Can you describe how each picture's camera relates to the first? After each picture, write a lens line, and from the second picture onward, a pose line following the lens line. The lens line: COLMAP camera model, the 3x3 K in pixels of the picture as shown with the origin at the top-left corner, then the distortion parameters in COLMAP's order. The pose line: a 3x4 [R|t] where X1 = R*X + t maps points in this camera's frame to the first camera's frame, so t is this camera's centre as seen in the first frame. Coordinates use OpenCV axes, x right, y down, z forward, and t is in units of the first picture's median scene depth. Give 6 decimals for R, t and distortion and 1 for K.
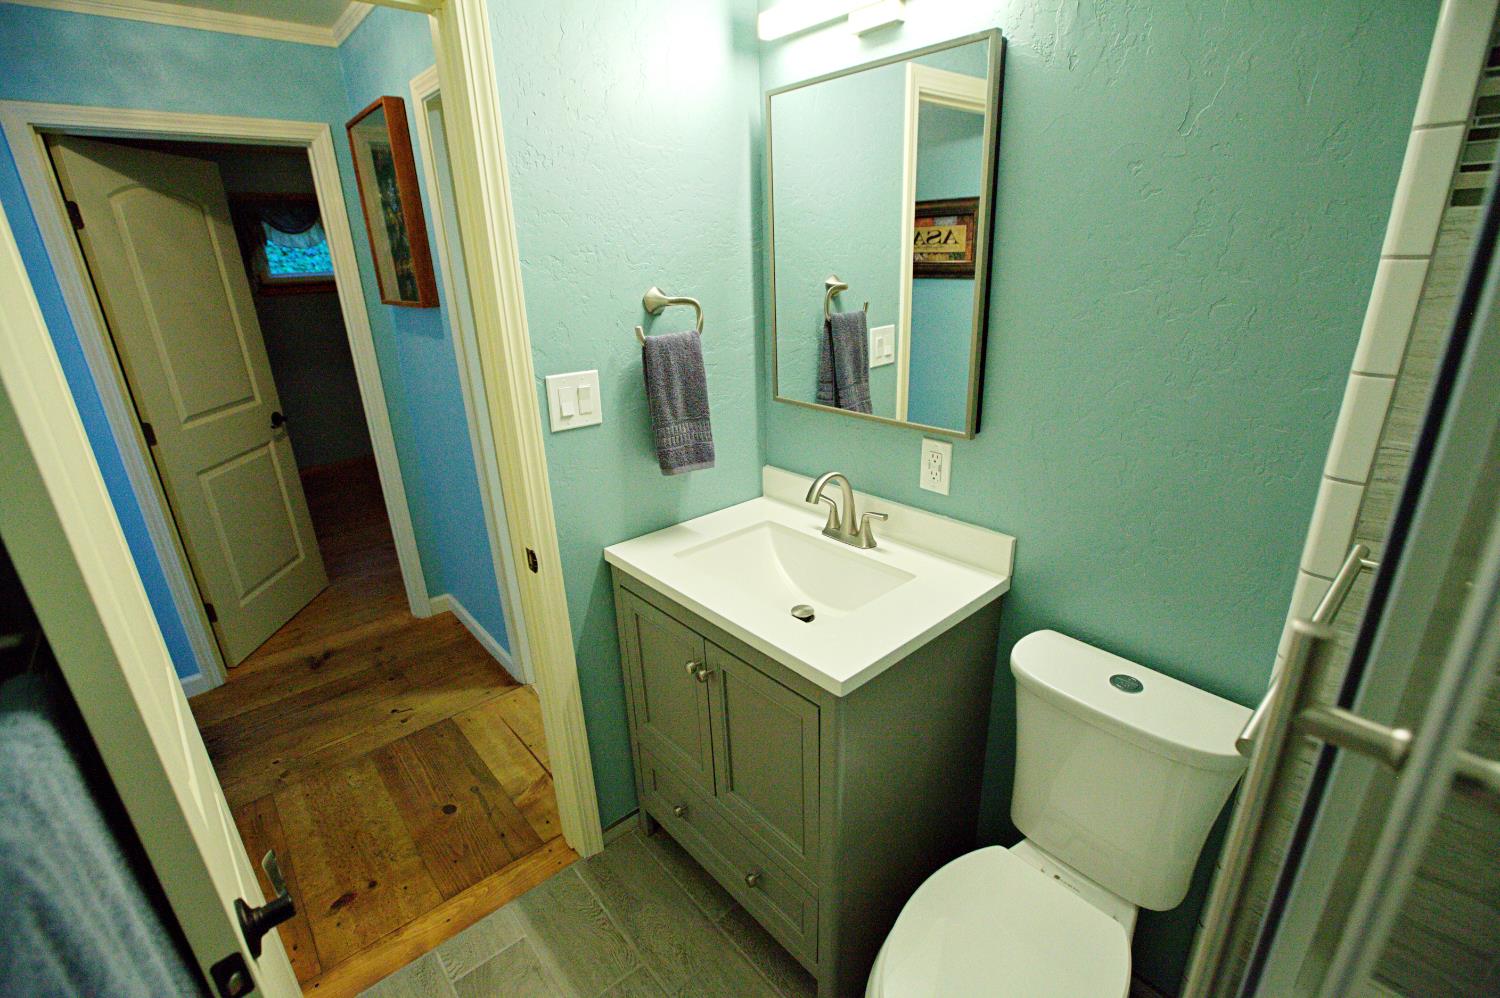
lens RADIAL K [[689.2, 0, 761.8], [0, 689.2, 505.1], [0, 0, 1]] dist [-0.049543, 0.017761]
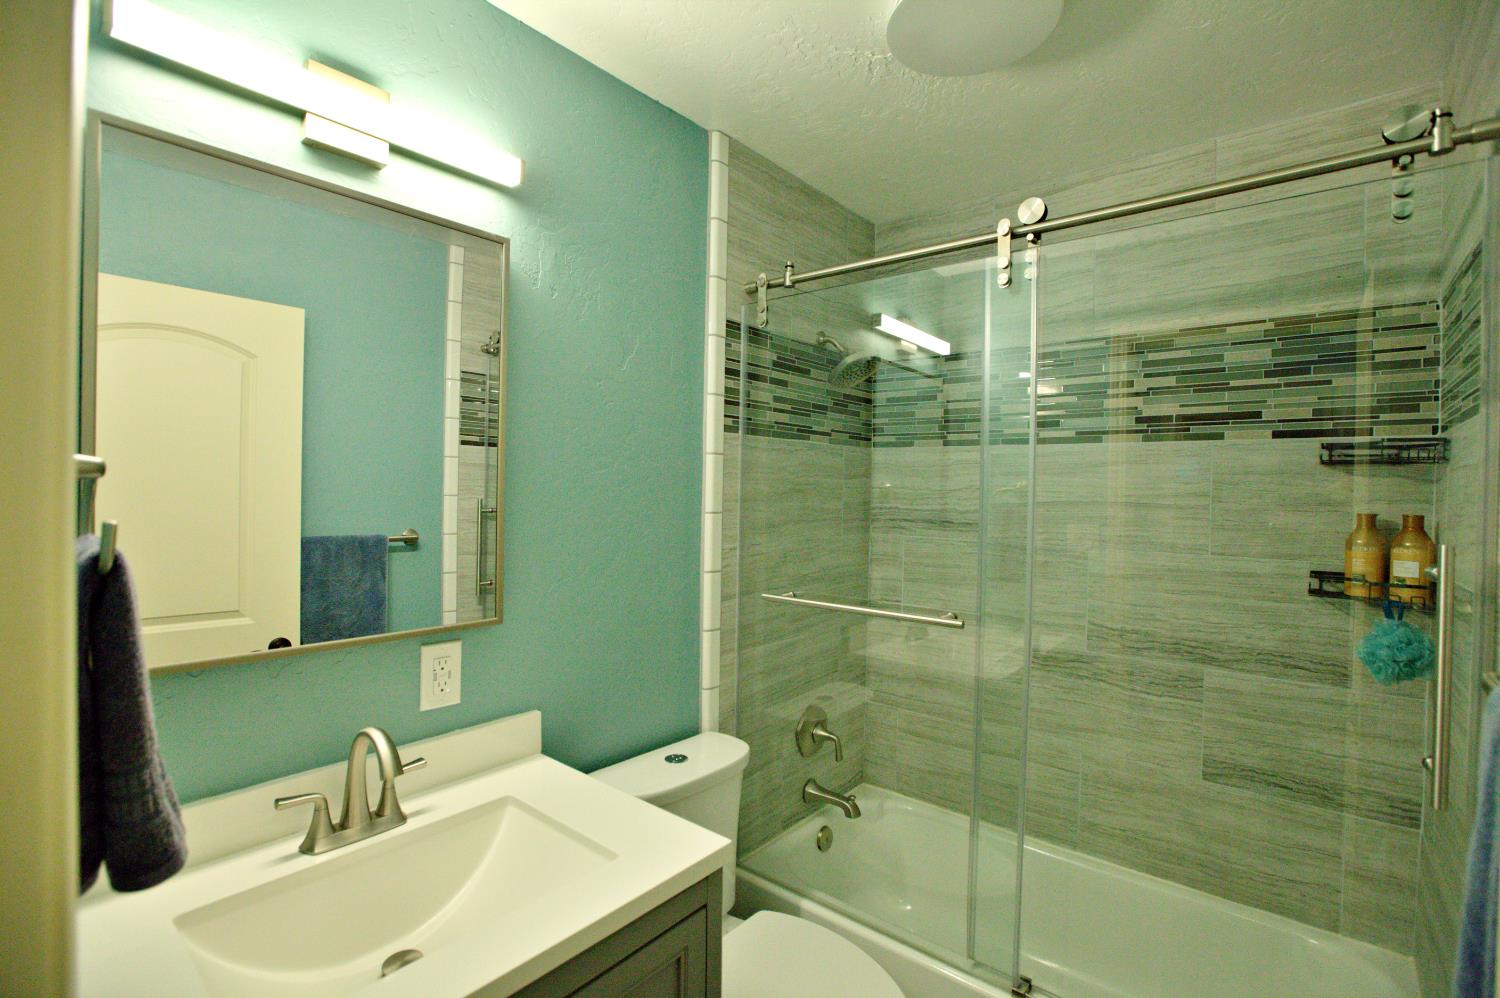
lens RADIAL K [[689.2, 0, 738.7], [0, 689.2, 497.7], [0, 0, 1]] dist [-0.049543, 0.017761]
pose [[-0.132683, 0.008498, 0.991122, -0.600991], [0.327523, 0.944167, 0.035750, -0.168221], [-0.935481, 0.329358, -0.128058, 0.696185]]
